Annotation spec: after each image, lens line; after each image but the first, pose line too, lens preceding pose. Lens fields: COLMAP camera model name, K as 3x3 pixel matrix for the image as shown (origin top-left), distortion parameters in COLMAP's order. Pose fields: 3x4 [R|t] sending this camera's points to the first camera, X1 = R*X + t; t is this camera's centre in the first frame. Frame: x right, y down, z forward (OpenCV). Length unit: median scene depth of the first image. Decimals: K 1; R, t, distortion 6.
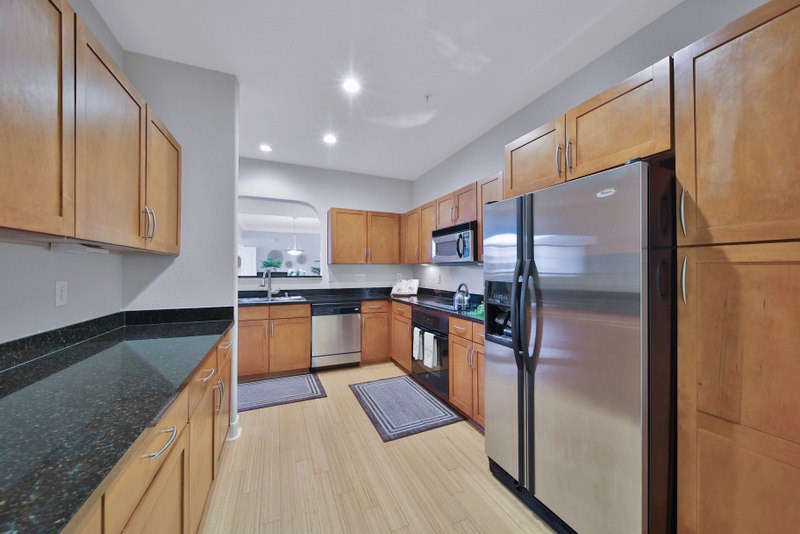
lens RADIAL K [[288.1, 0, 396.7], [0, 288.1, 267.2], [0, 0, 1]] dist [-0.009997, -0.000077]
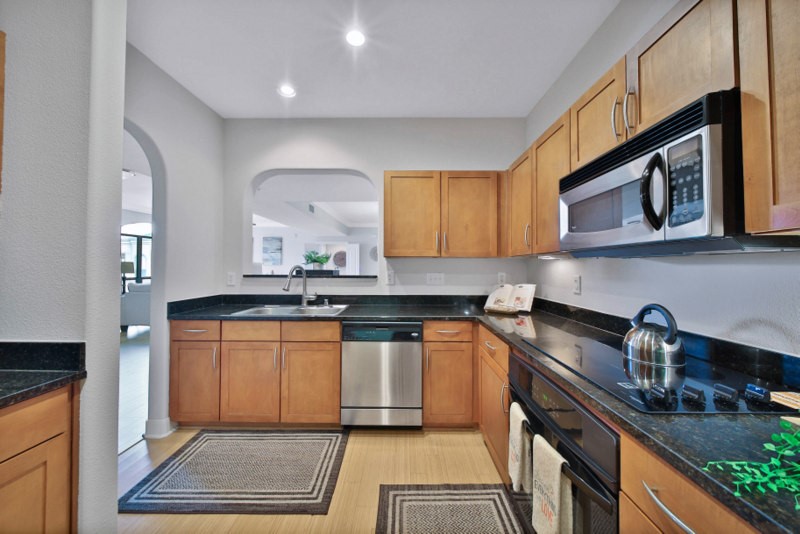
lens RADIAL K [[287.1, 0, 402.9], [0, 287.1, 262.6], [0, 0, 1]] dist [-0.000402, 0.000006]
pose [[0.922089, -0.004746, -0.386950, 0.066985], [0.001522, 0.999962, -0.008637, 0.005492], [0.386976, 0.007375, 0.922060, 0.469843]]
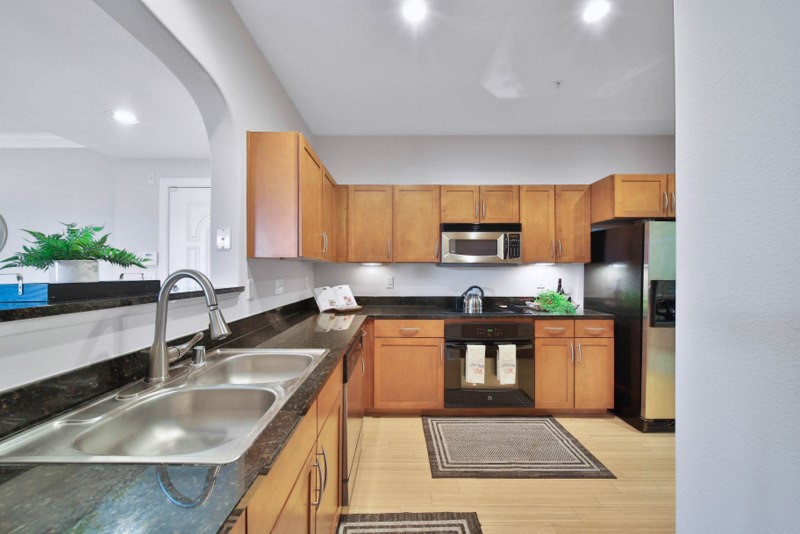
lens RADIAL K [[288.1, 0, 396.7], [0, 288.1, 267.2], [0, 0, 1]] dist [-0.009997, -0.000077]
pose [[0.383796, 0.001308, 0.923417, -0.629789], [-0.010101, 0.999945, 0.002782, -0.003883], [-0.923363, -0.010395, 0.383788, 0.756911]]
